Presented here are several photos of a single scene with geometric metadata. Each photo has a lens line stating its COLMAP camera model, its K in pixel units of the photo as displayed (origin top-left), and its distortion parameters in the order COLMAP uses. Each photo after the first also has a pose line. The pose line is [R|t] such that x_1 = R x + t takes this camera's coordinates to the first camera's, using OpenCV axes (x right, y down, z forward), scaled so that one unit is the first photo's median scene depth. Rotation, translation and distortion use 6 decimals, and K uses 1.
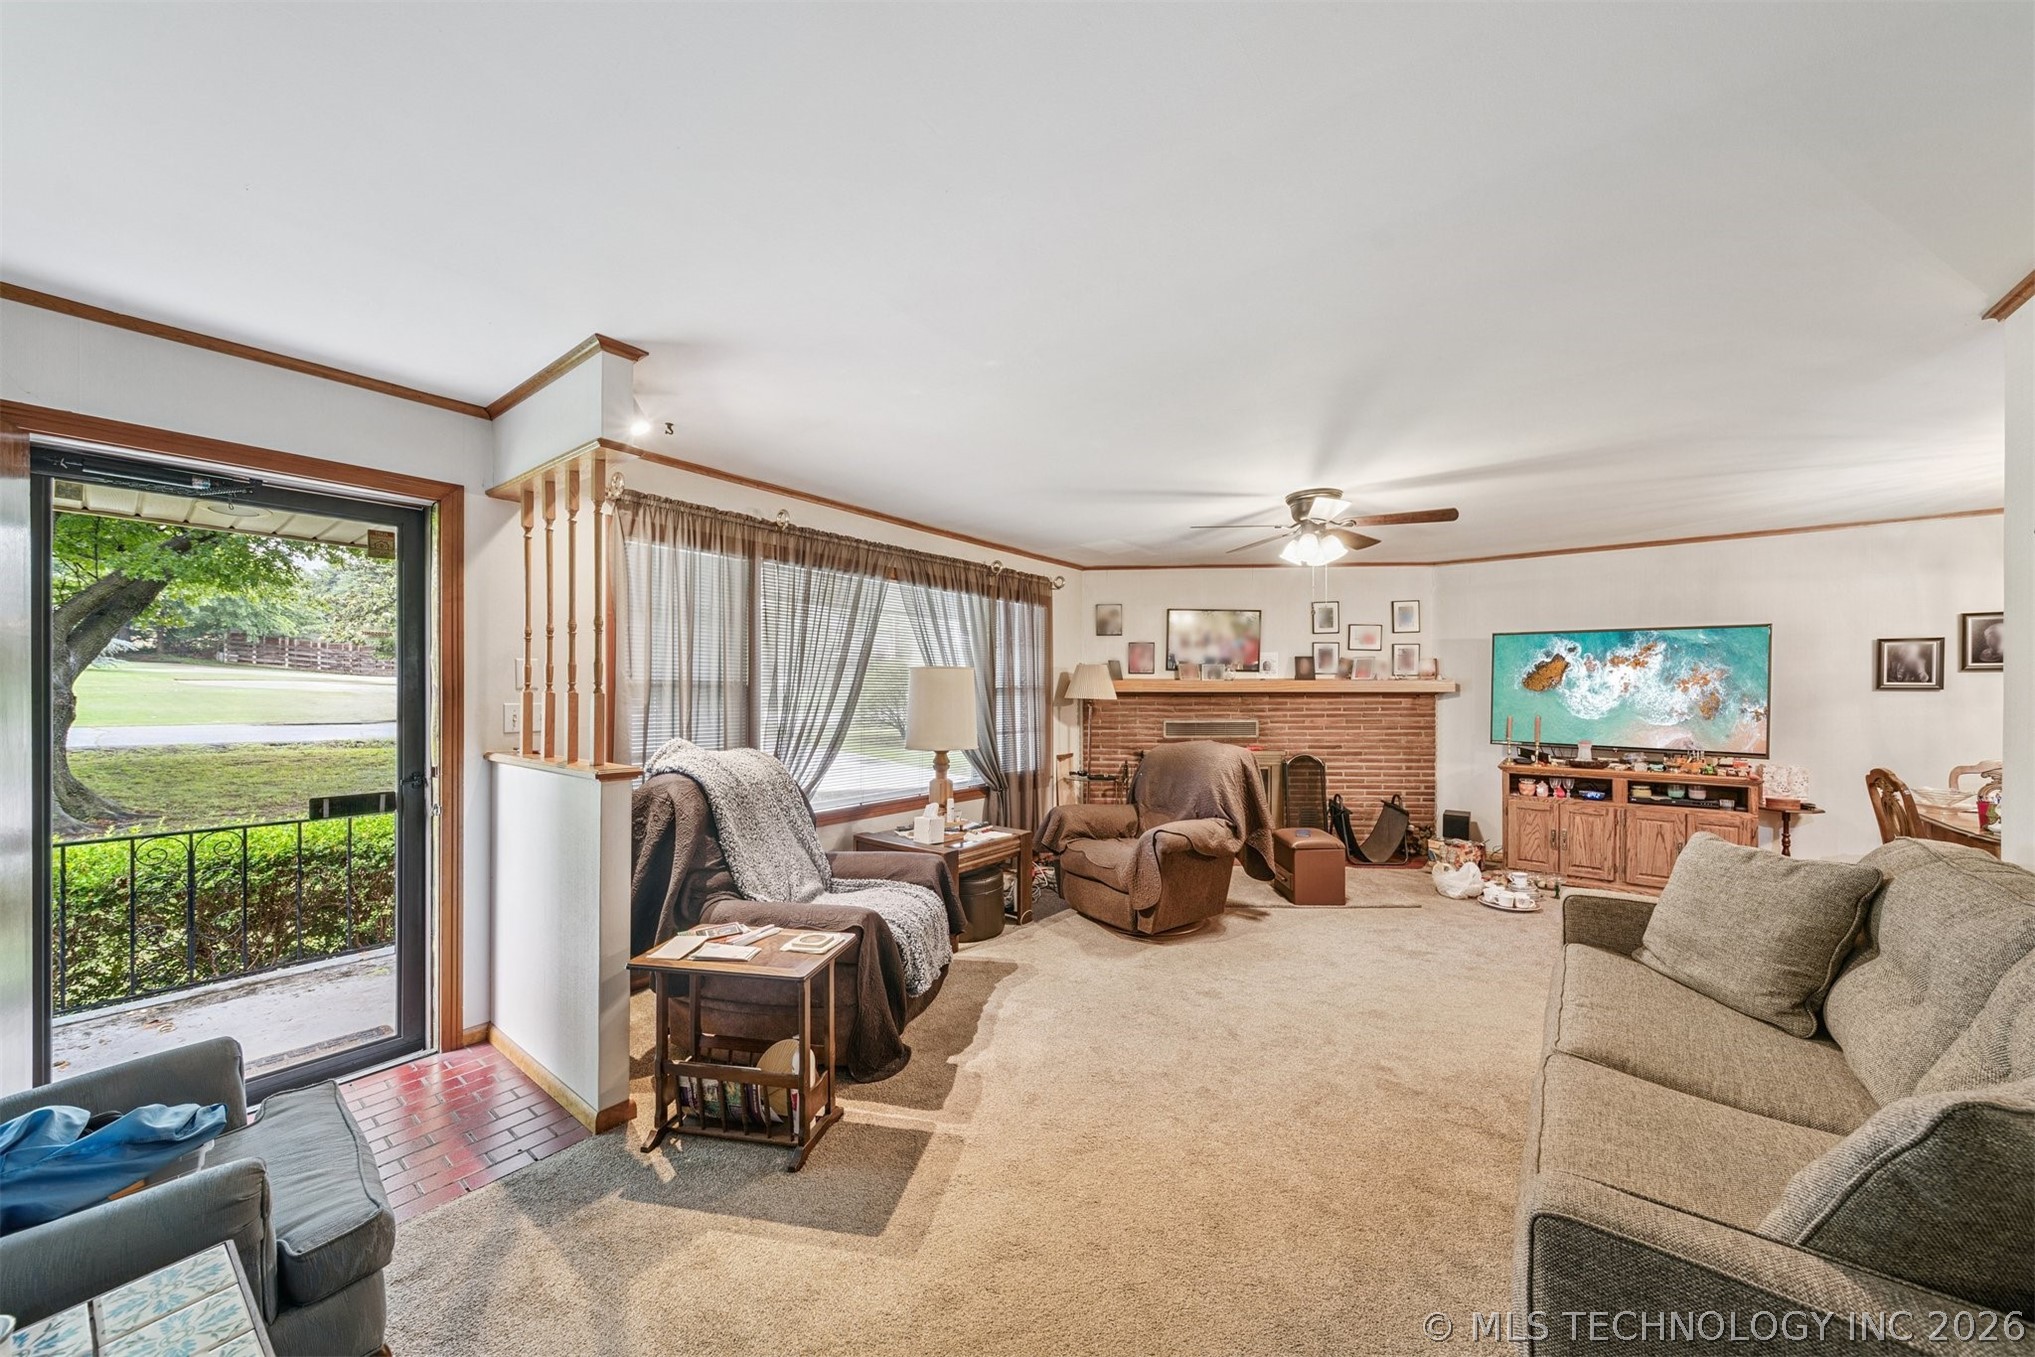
lens RADIAL K [[713.6, 0, 1024.3], [0, 713.6, 690.1], [0, 0, 1]] dist [0.011604, 0.000115]
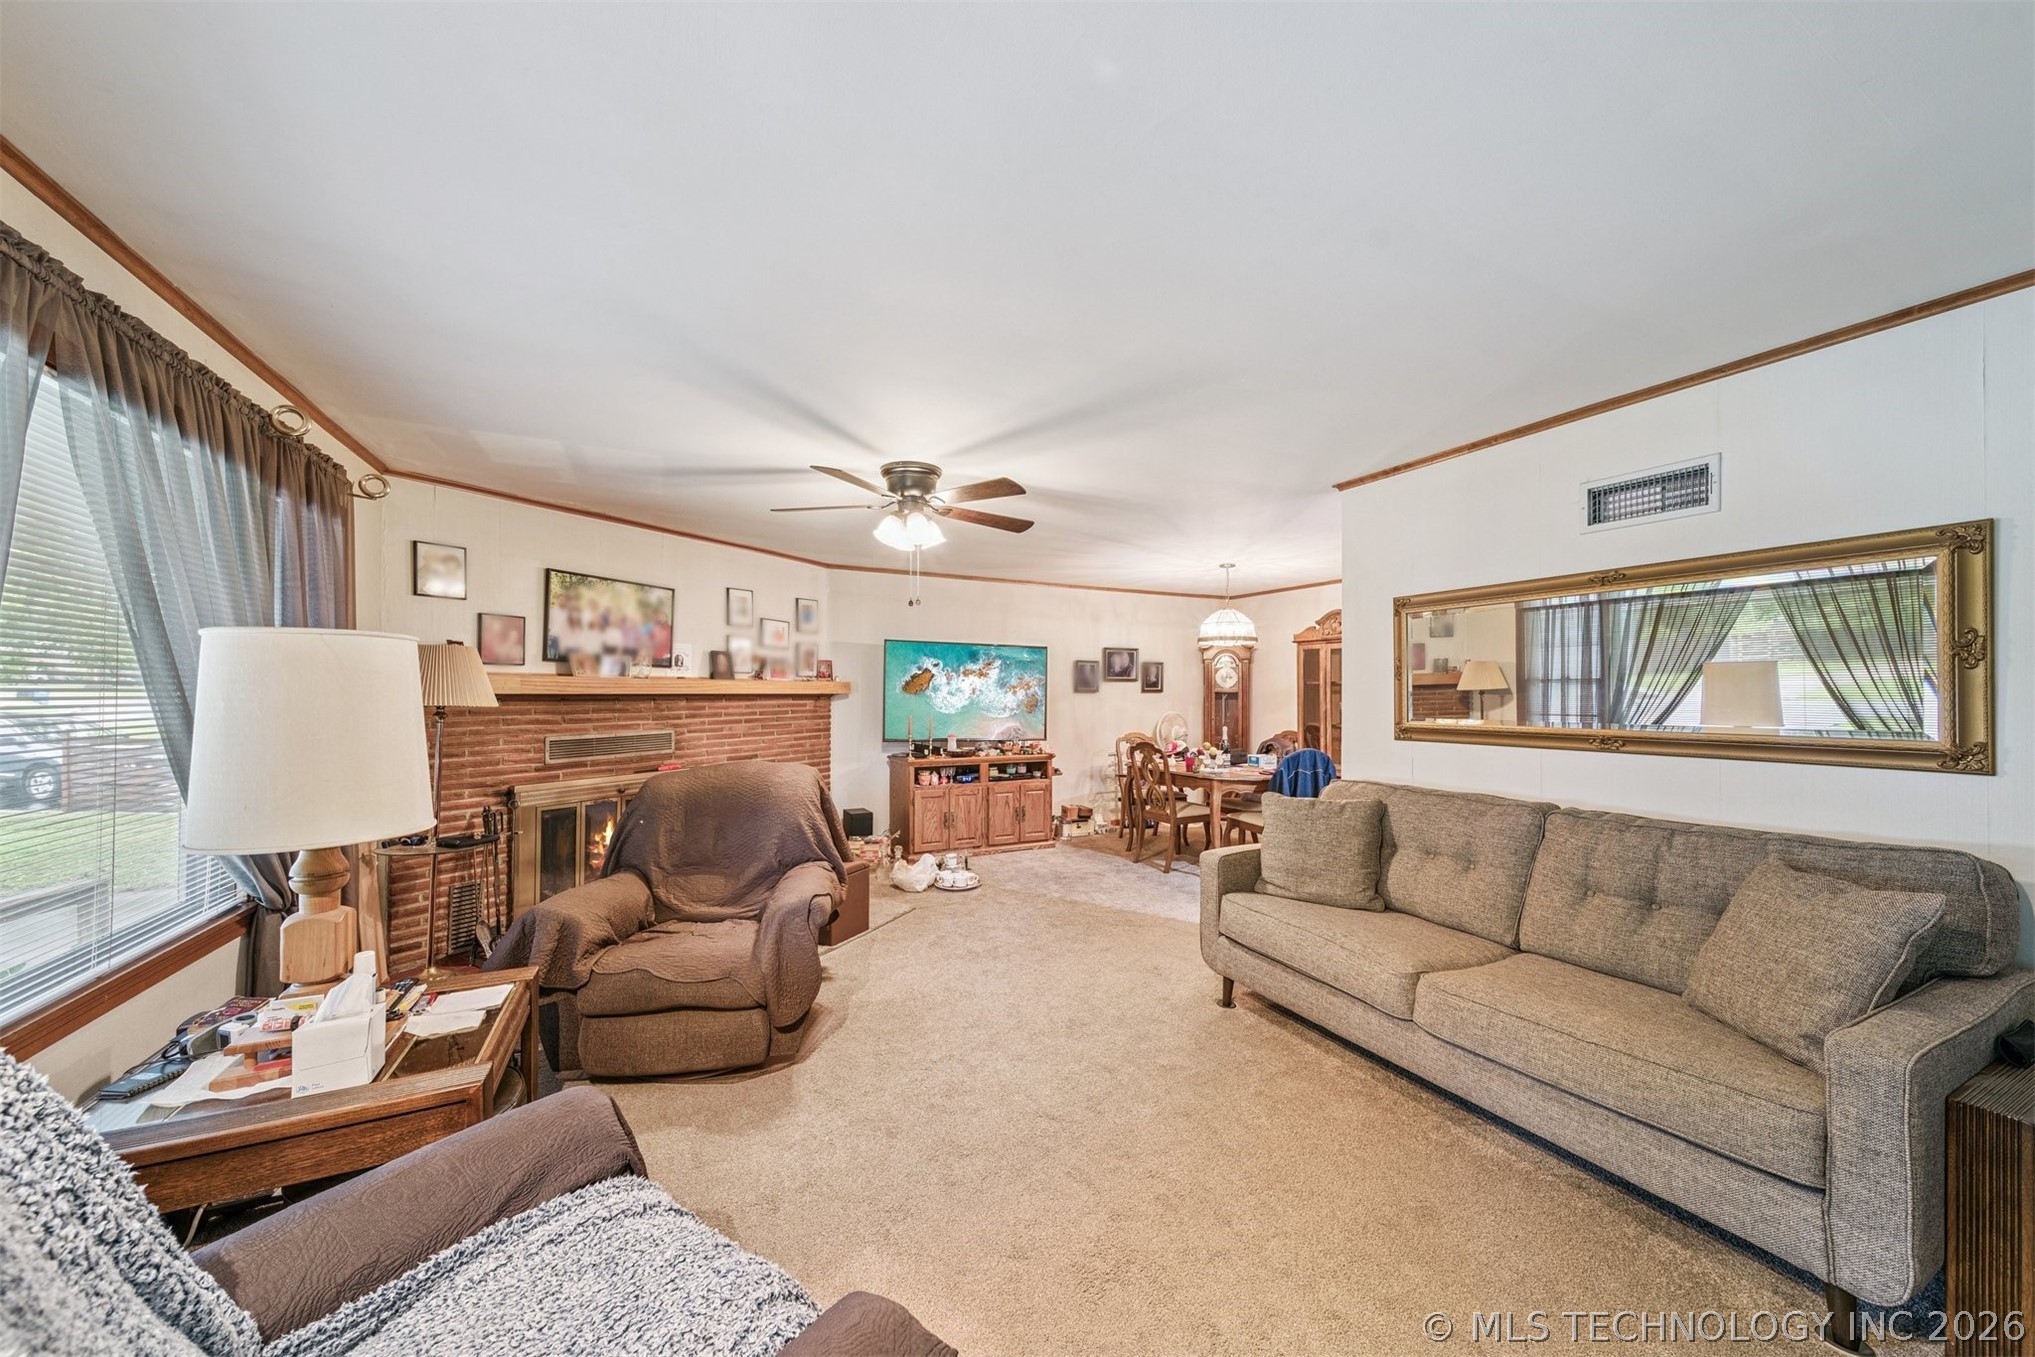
lens RADIAL K [[713.6, 0, 1024.9], [0, 713.6, 690.4], [0, 0, 1]] dist [0.011604, 0.000115]
pose [[0.428933, 0.004819, 0.903323, -0.248037], [-0.003101, 0.999988, -0.003862, 0.000700], [-0.903331, -0.001144, 0.428943, 0.374736]]
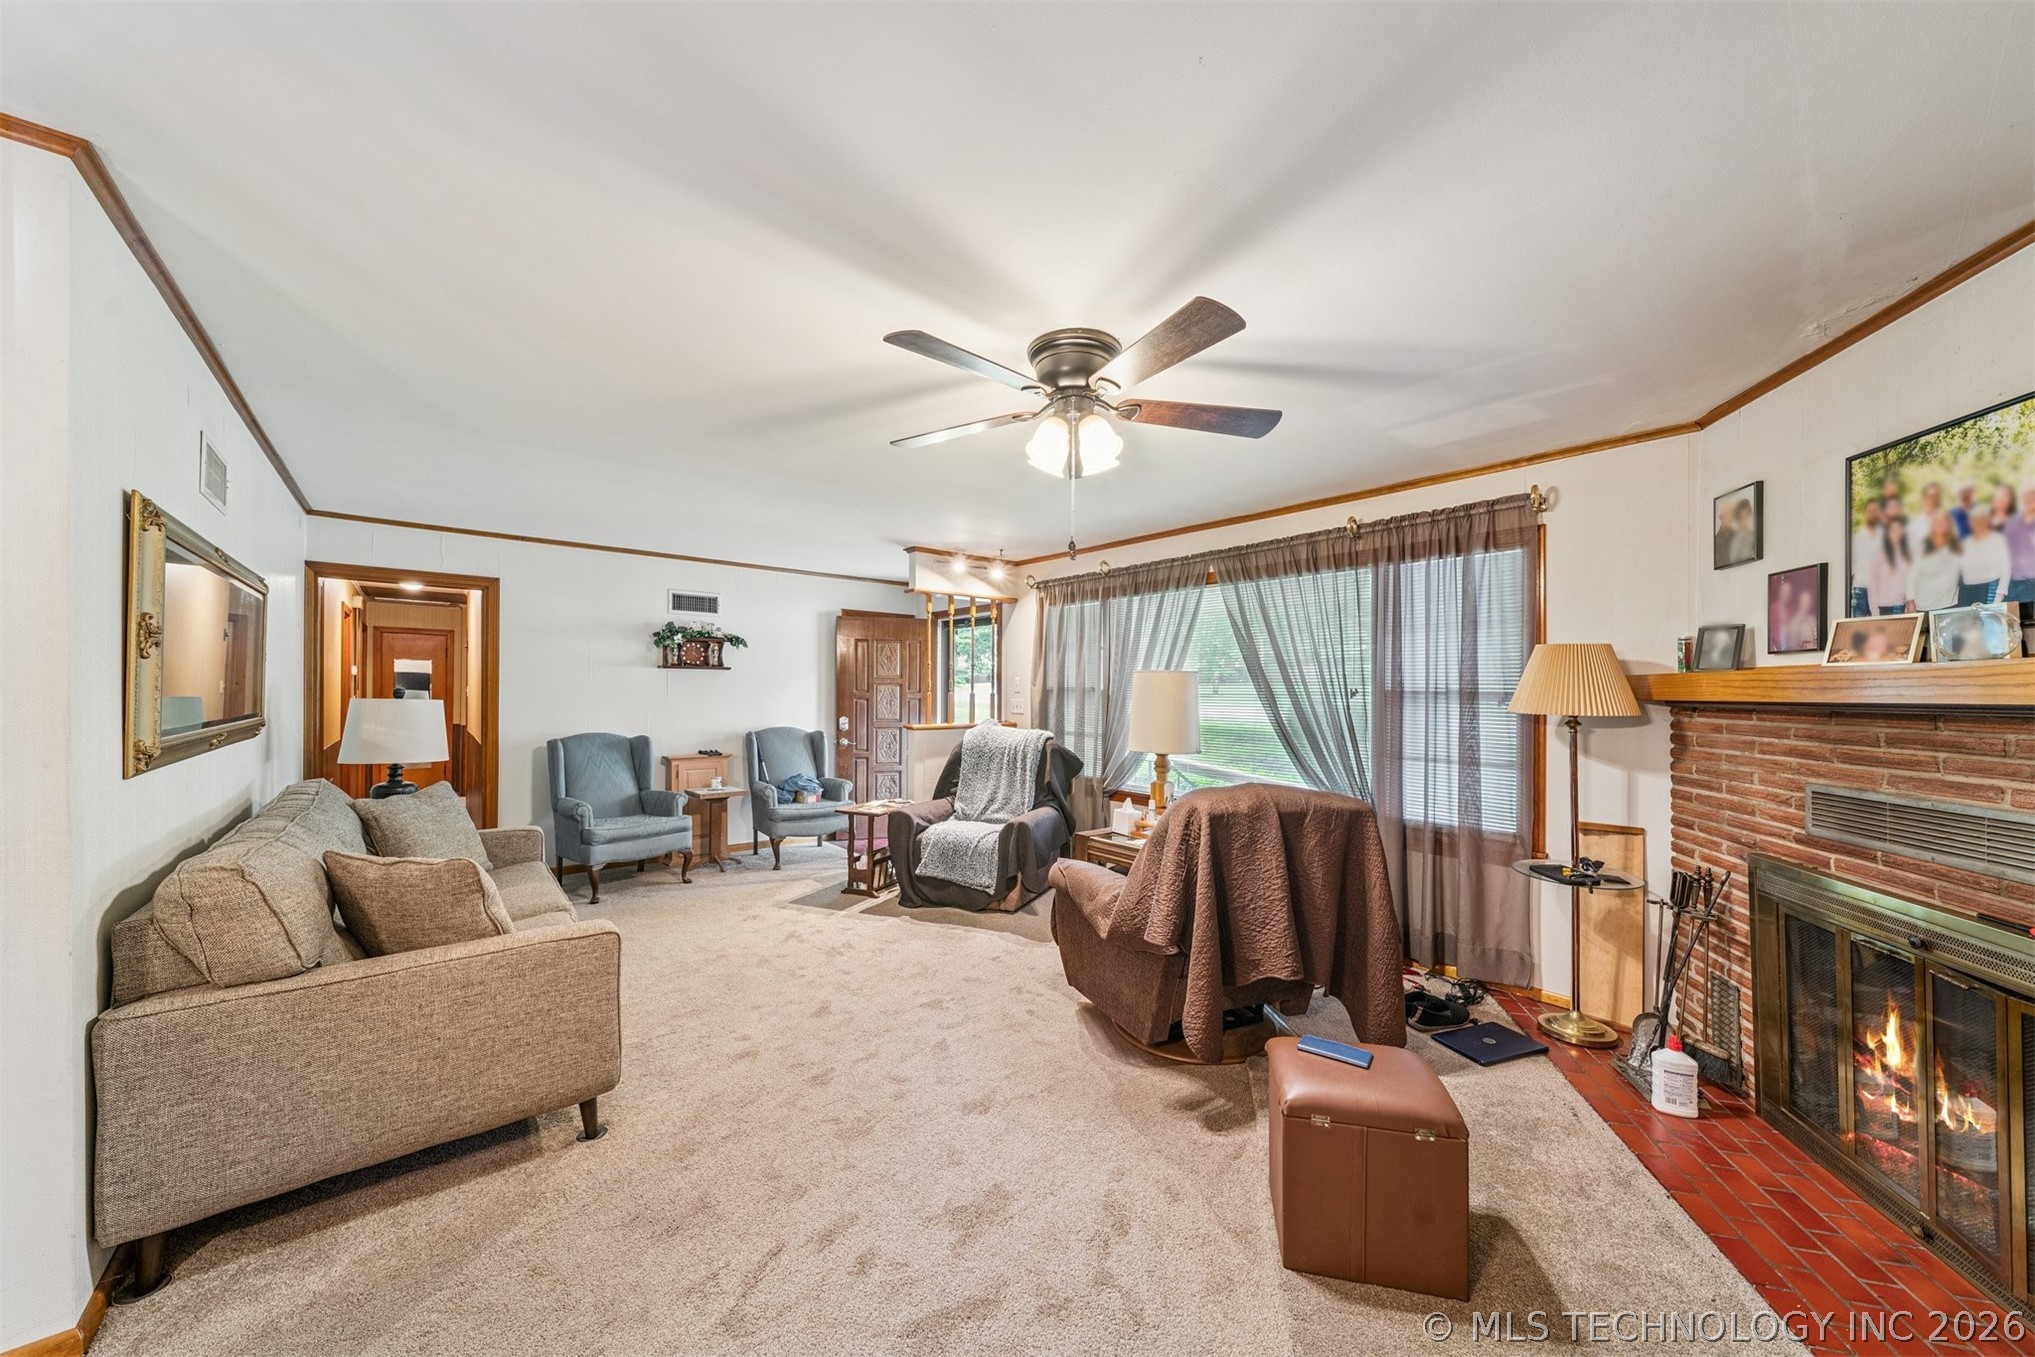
lens RADIAL K [[713.6, 0, 1018.0], [0, 713.6, 684.3], [0, 0, 1]] dist [0.011604, 0.000115]
pose [[-0.213081, -0.014484, -0.976927, 0.738977], [-0.006643, 0.999888, -0.013376, 0.001316], [0.977012, 0.003639, -0.213154, 0.815352]]
